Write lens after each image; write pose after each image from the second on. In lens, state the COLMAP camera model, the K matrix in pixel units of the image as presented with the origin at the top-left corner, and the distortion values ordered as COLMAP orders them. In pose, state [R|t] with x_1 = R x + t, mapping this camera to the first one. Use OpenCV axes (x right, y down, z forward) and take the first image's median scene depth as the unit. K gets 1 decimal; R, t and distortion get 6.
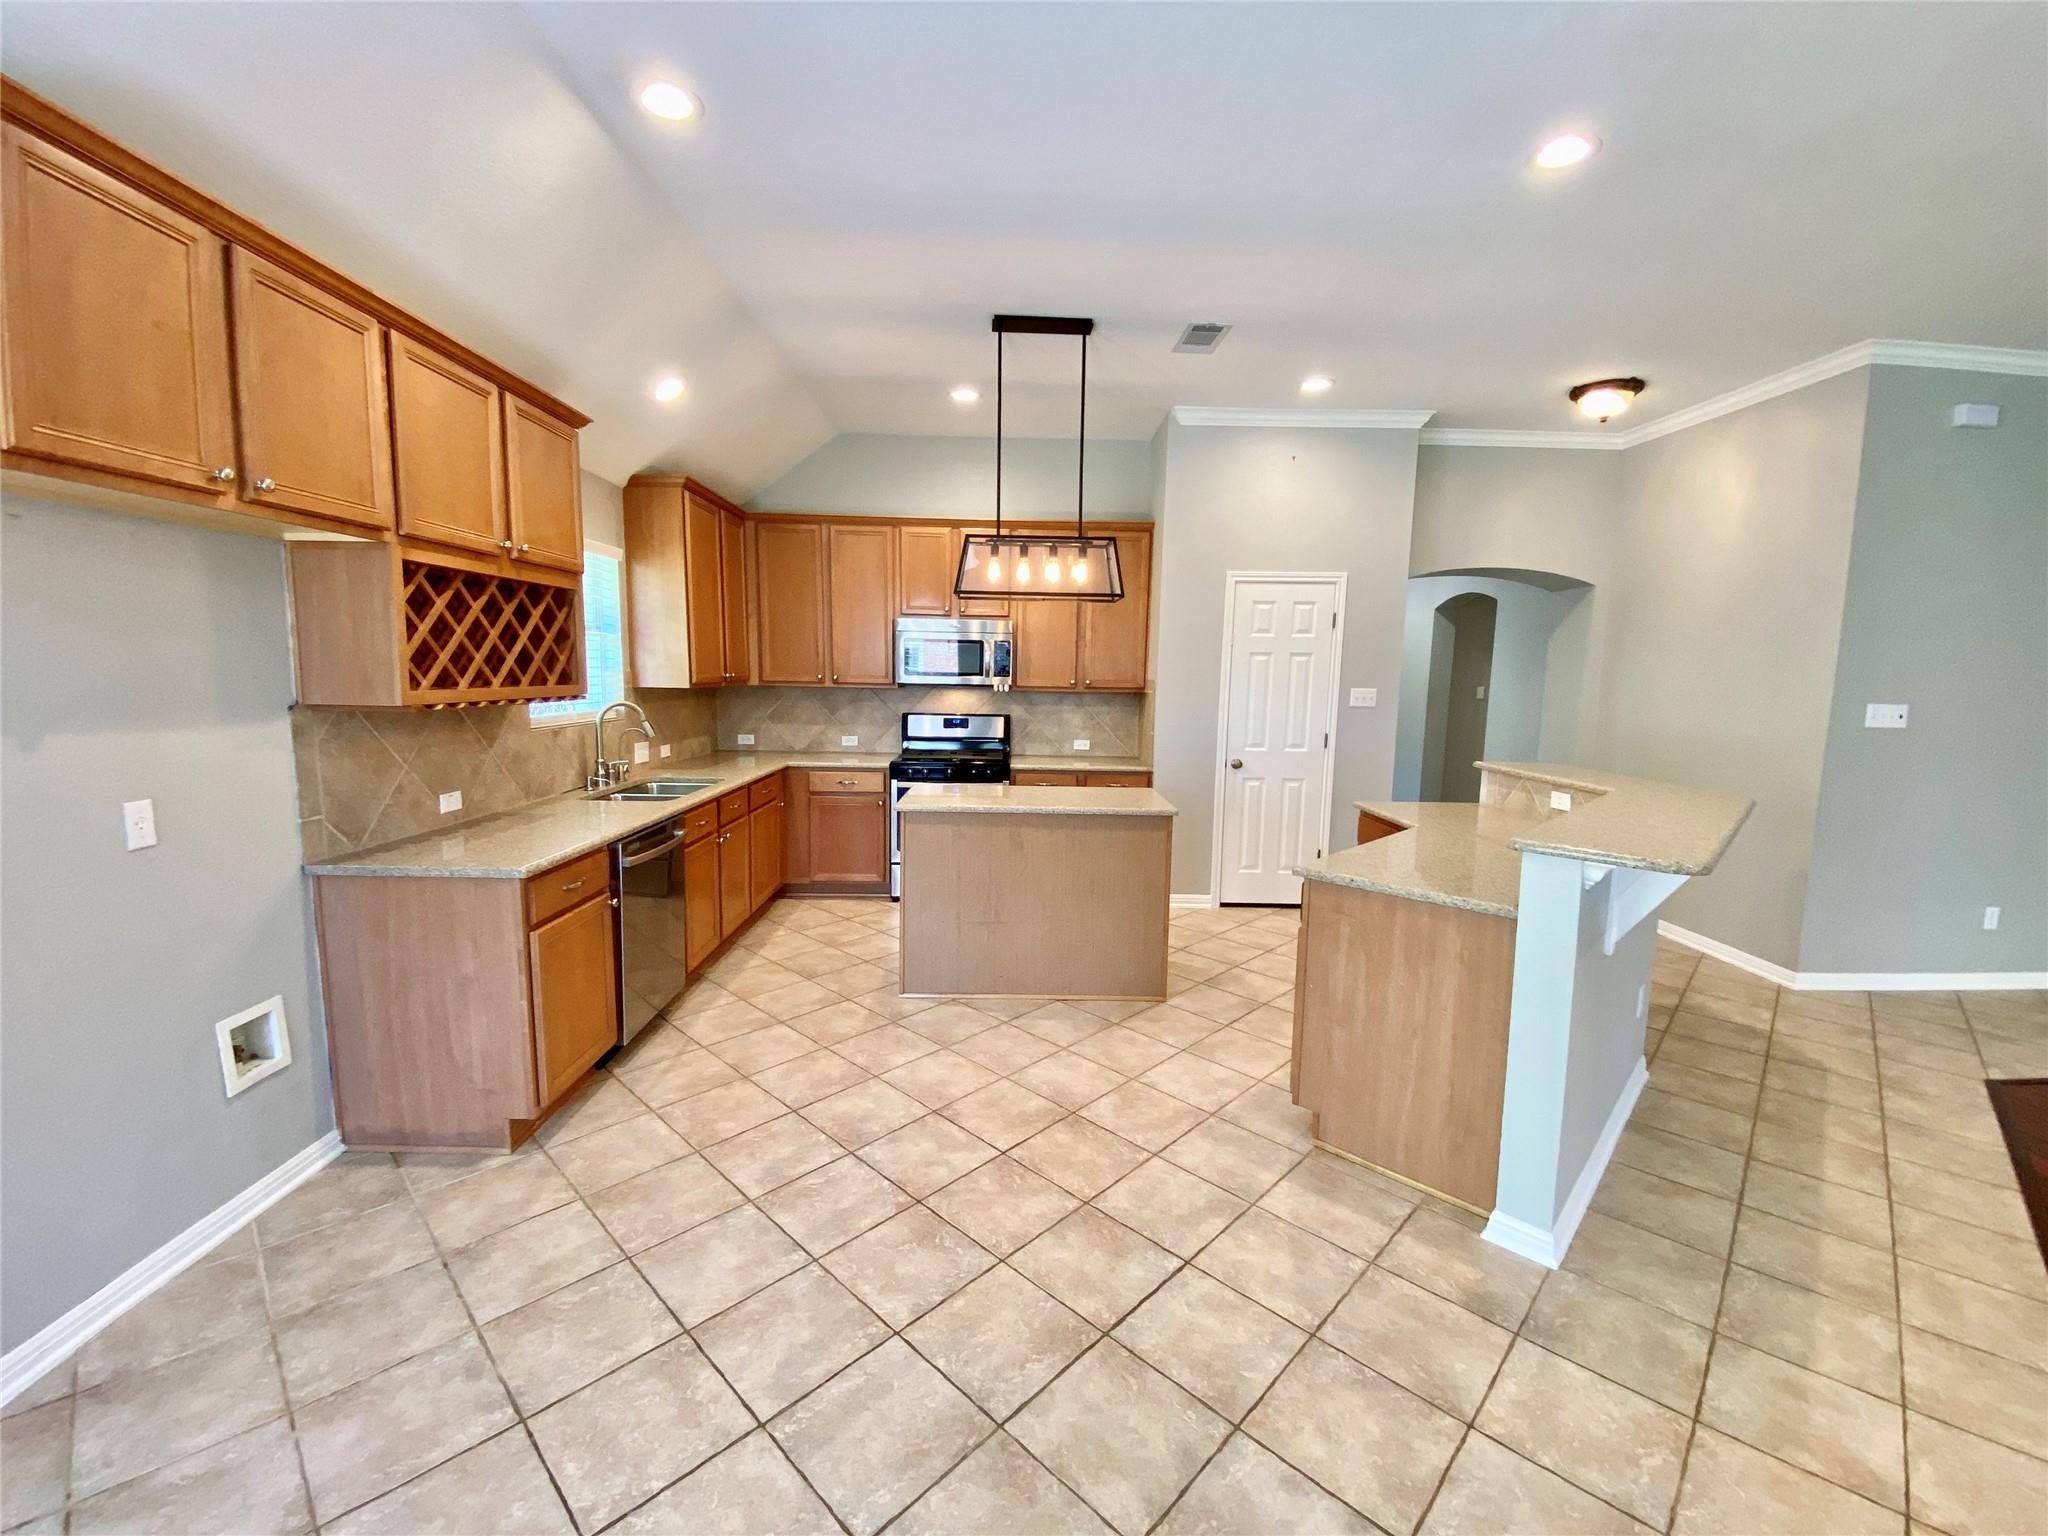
lens RADIAL K [[815.0, 0, 1012.5], [0, 815.0, 781.4], [0, 0, 1]] dist [-0.014231, -0.000277]
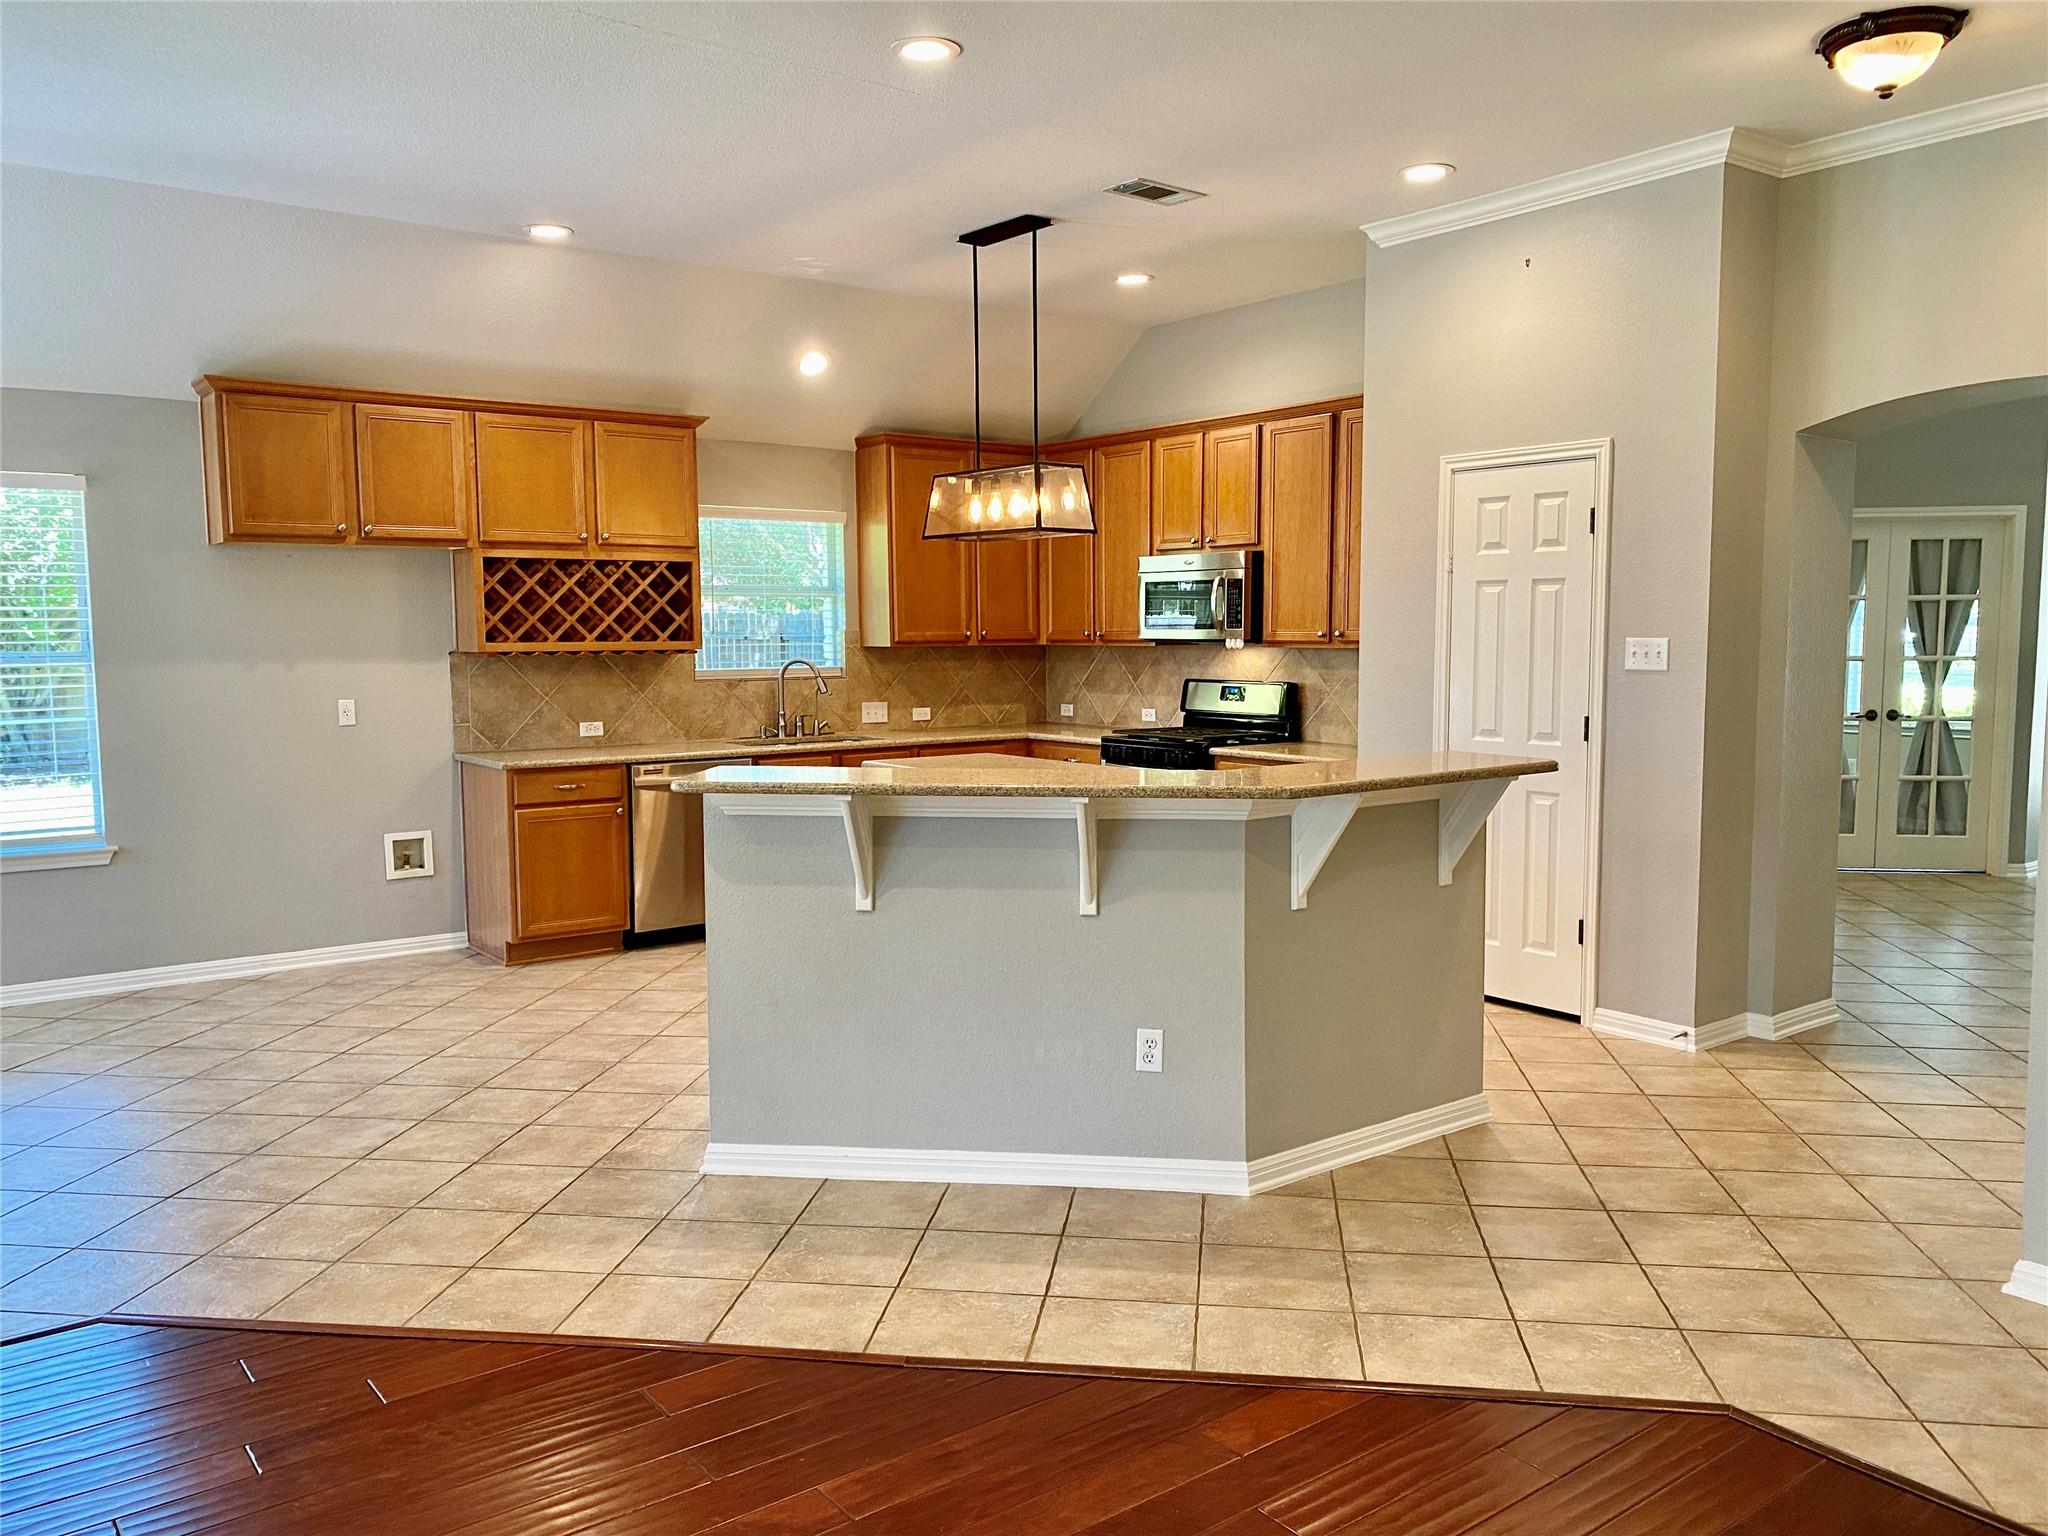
lens RADIAL K [[1515.6, 0, 1060.2], [0, 1515.6, 799.2], [0, 0, 1]] dist [0.010988, 0.002289]
pose [[0.613172, 0.069056, -0.786925, 1.555336], [-0.091680, 0.995661, 0.015936, 0.026494], [0.784611, 0.062373, 0.616843, 0.073832]]
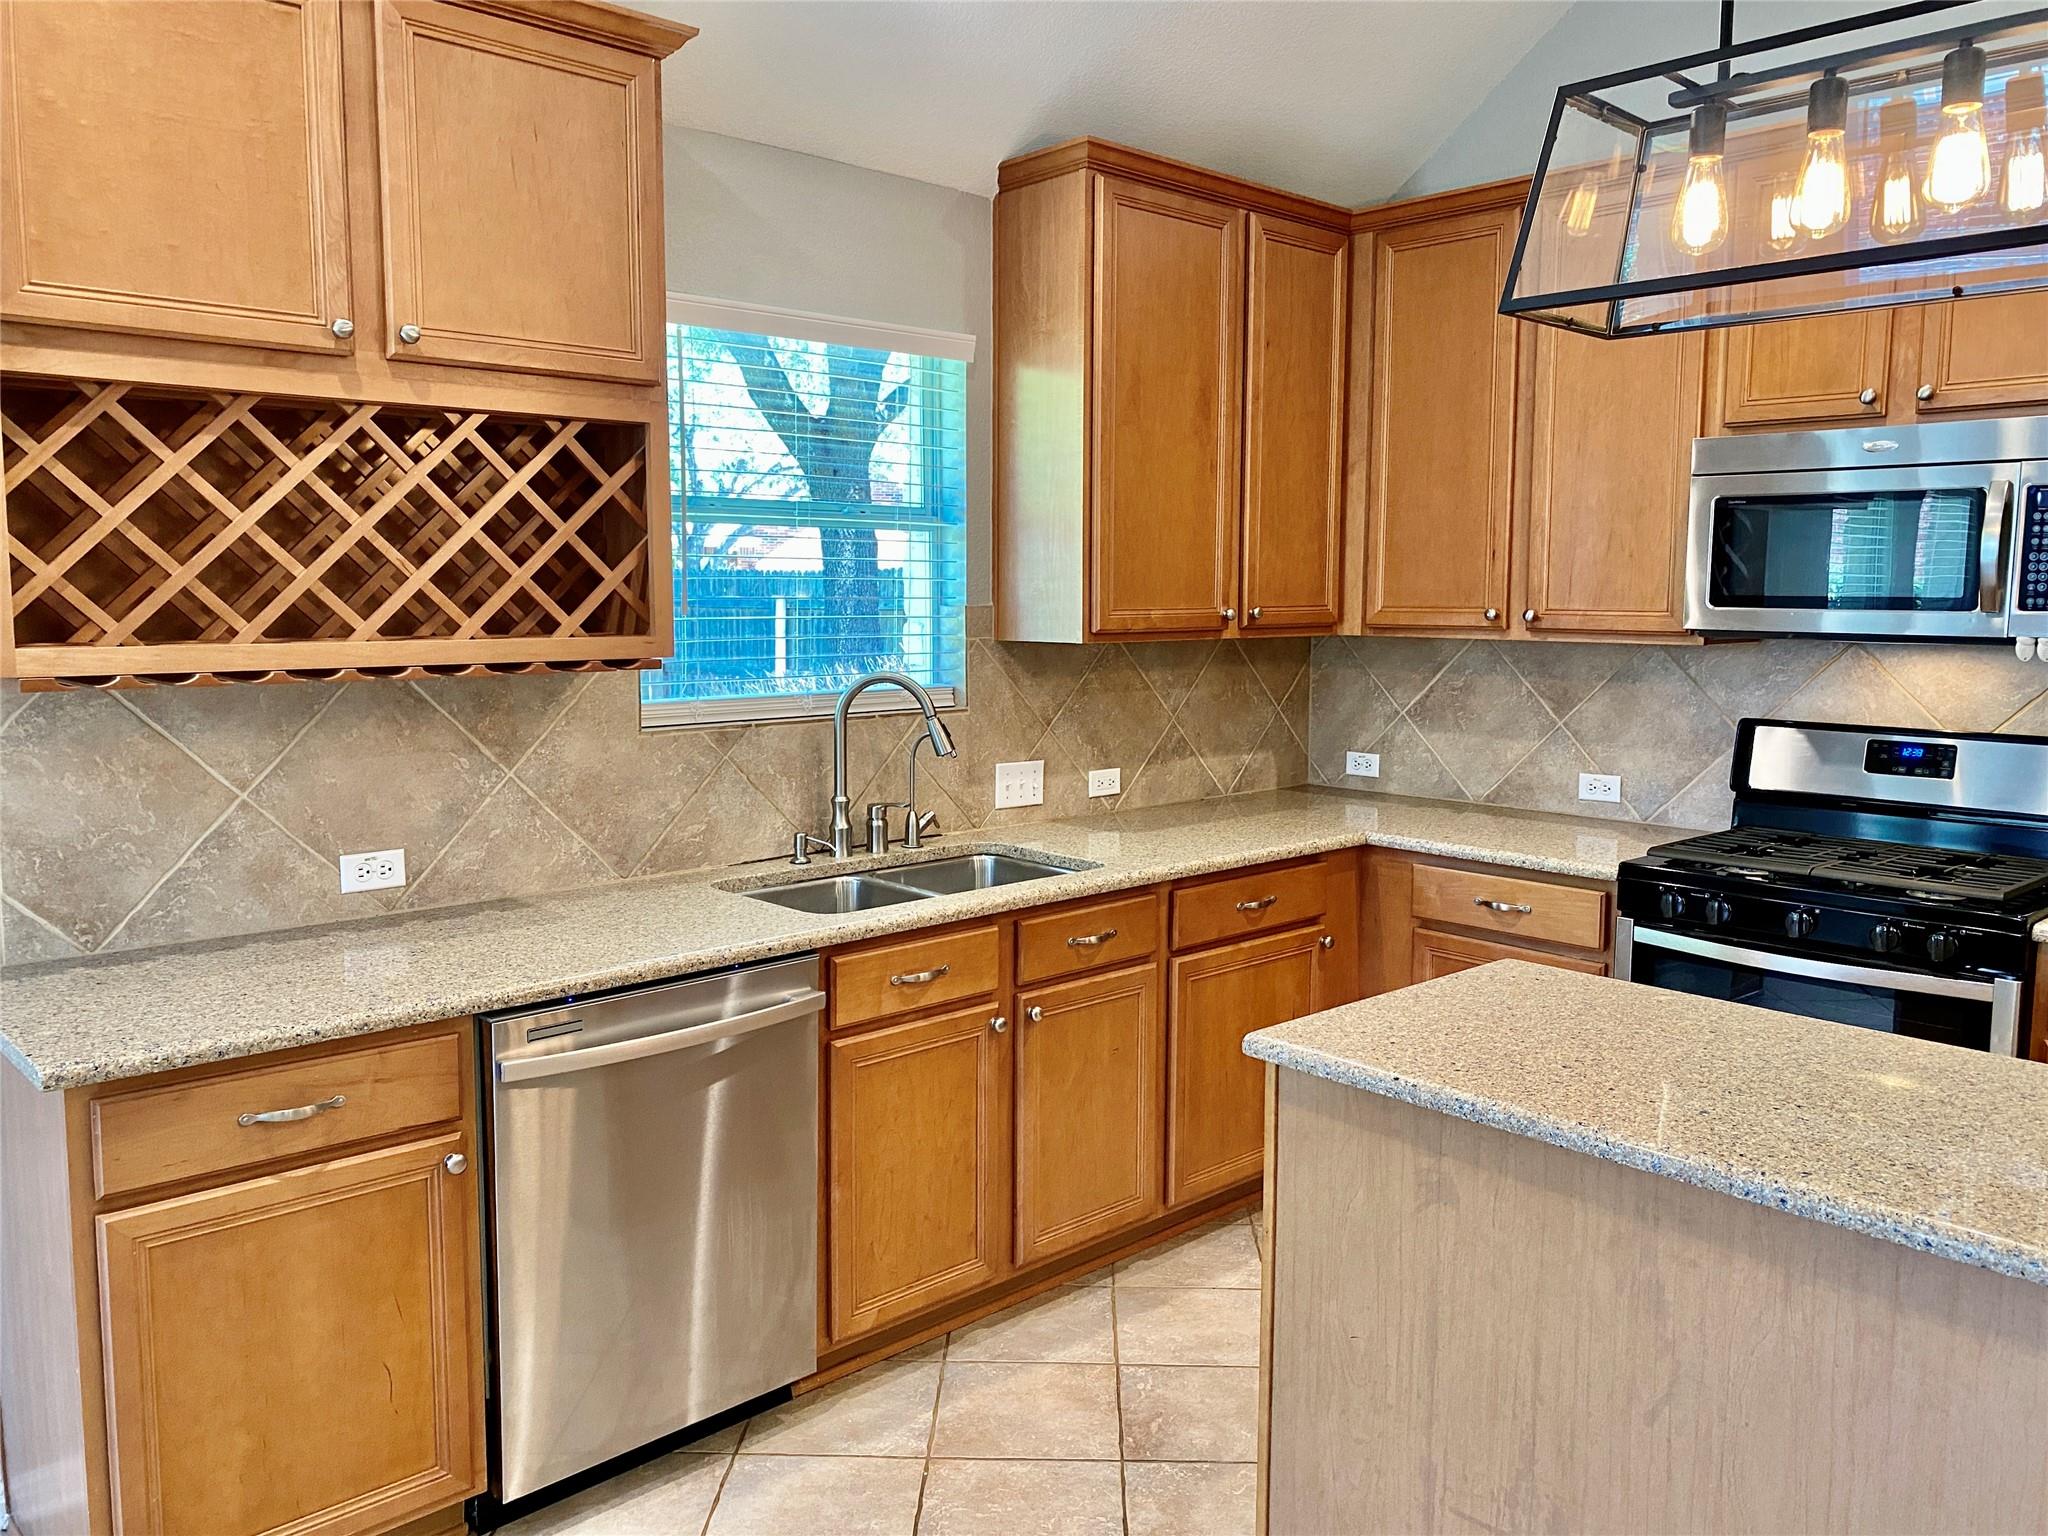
lens RADIAL K [[1538.0, 0, 1024.0], [0, 1538.0, 768.0], [0, 0, 1]] dist [-0.003604, -0.001033]
pose [[0.676705, 0.070160, -0.732904, 0.230017], [-0.090131, 0.995856, 0.012113, -0.075416], [0.730717, 0.057861, 0.680224, 0.585419]]
